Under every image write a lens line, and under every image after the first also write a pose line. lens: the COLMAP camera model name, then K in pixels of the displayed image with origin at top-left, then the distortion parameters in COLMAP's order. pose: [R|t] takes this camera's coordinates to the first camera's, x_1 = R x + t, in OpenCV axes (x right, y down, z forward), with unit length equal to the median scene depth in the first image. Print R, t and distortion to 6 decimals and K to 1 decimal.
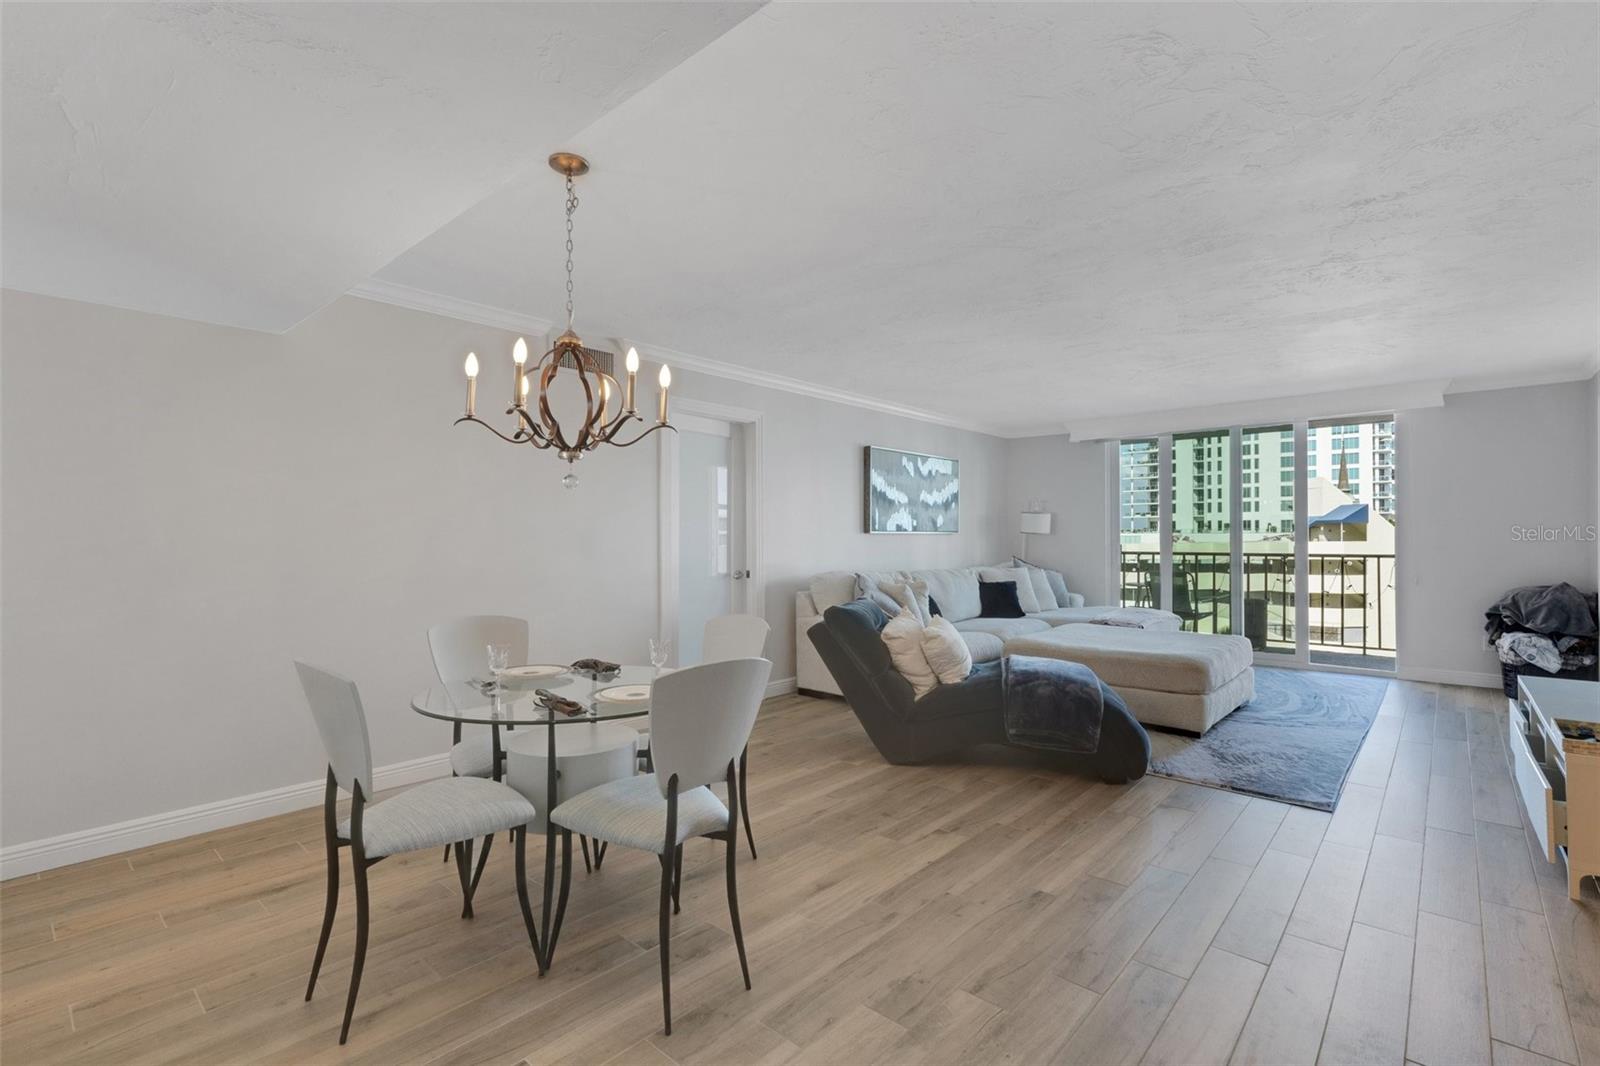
lens RADIAL K [[728.9, 0, 804.3], [0, 728.9, 534.0], [0, 0, 1]] dist [0.003906, 0.000209]
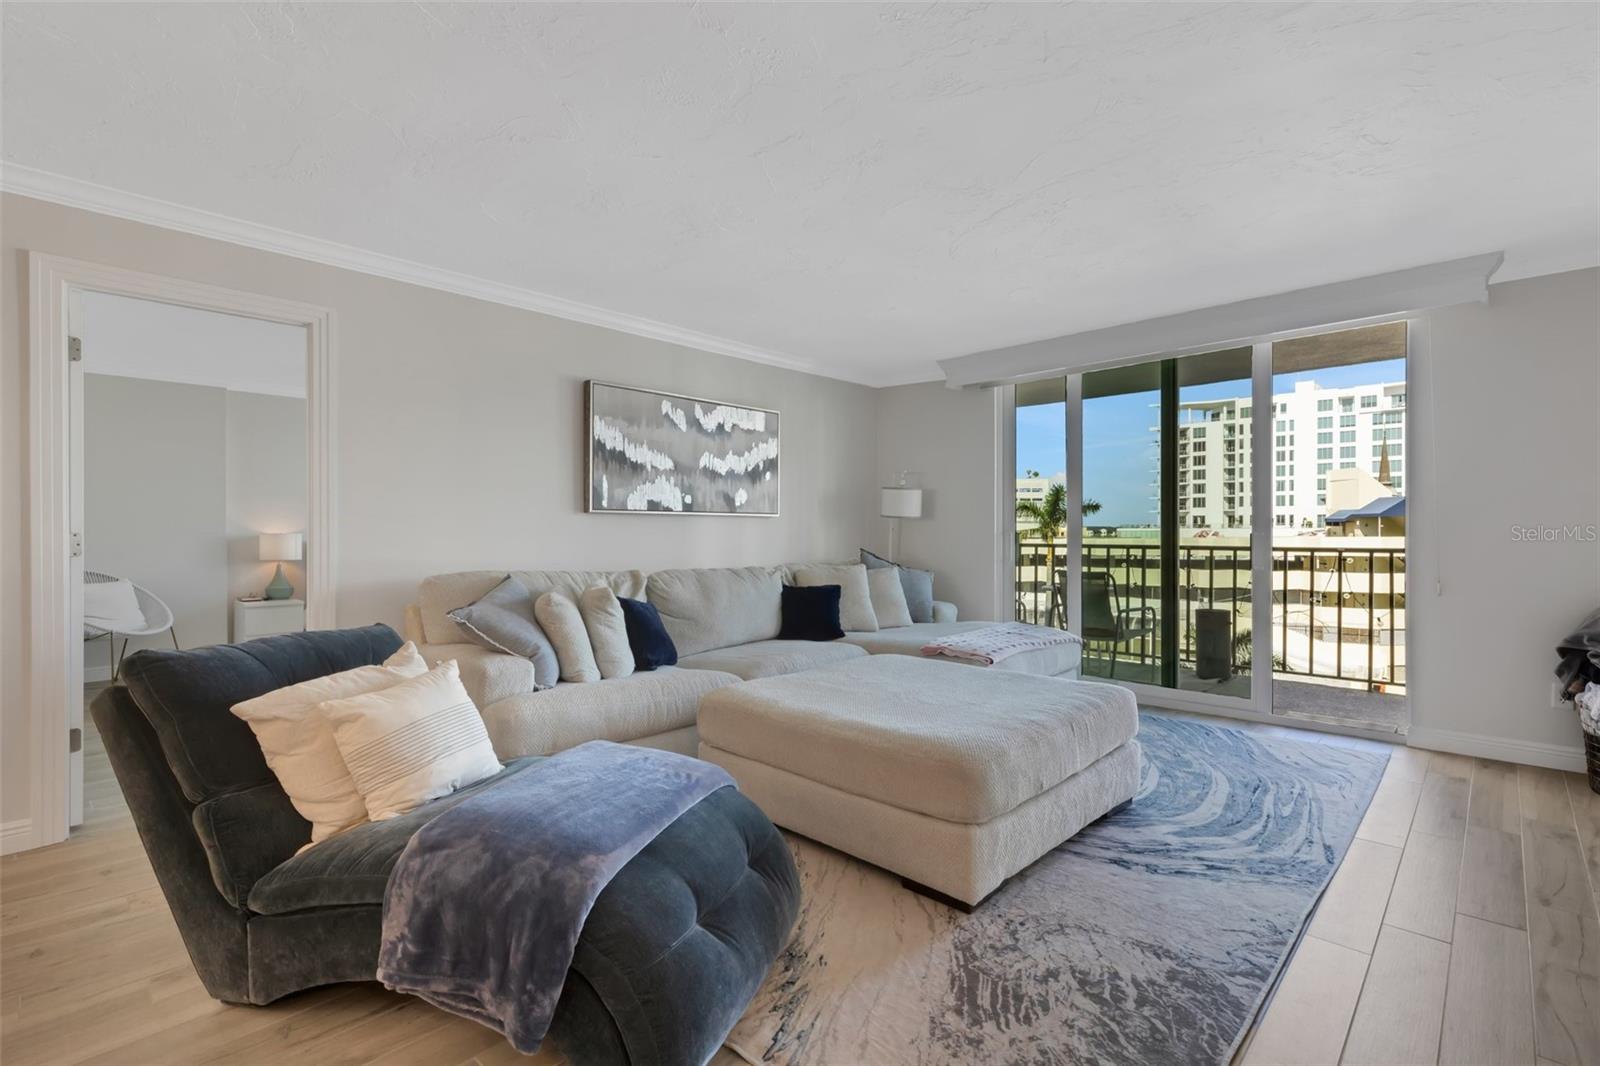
lens RADIAL K [[736.2, 0, 802.5], [0, 736.2, 530.8], [0, 0, 1]] dist [0.005910, 0.000570]
pose [[0.999457, 0.003078, -0.032796, 0.374722], [-0.002960, 0.999989, 0.003648, 0.015597], [0.032807, -0.003549, 0.999455, 0.418692]]
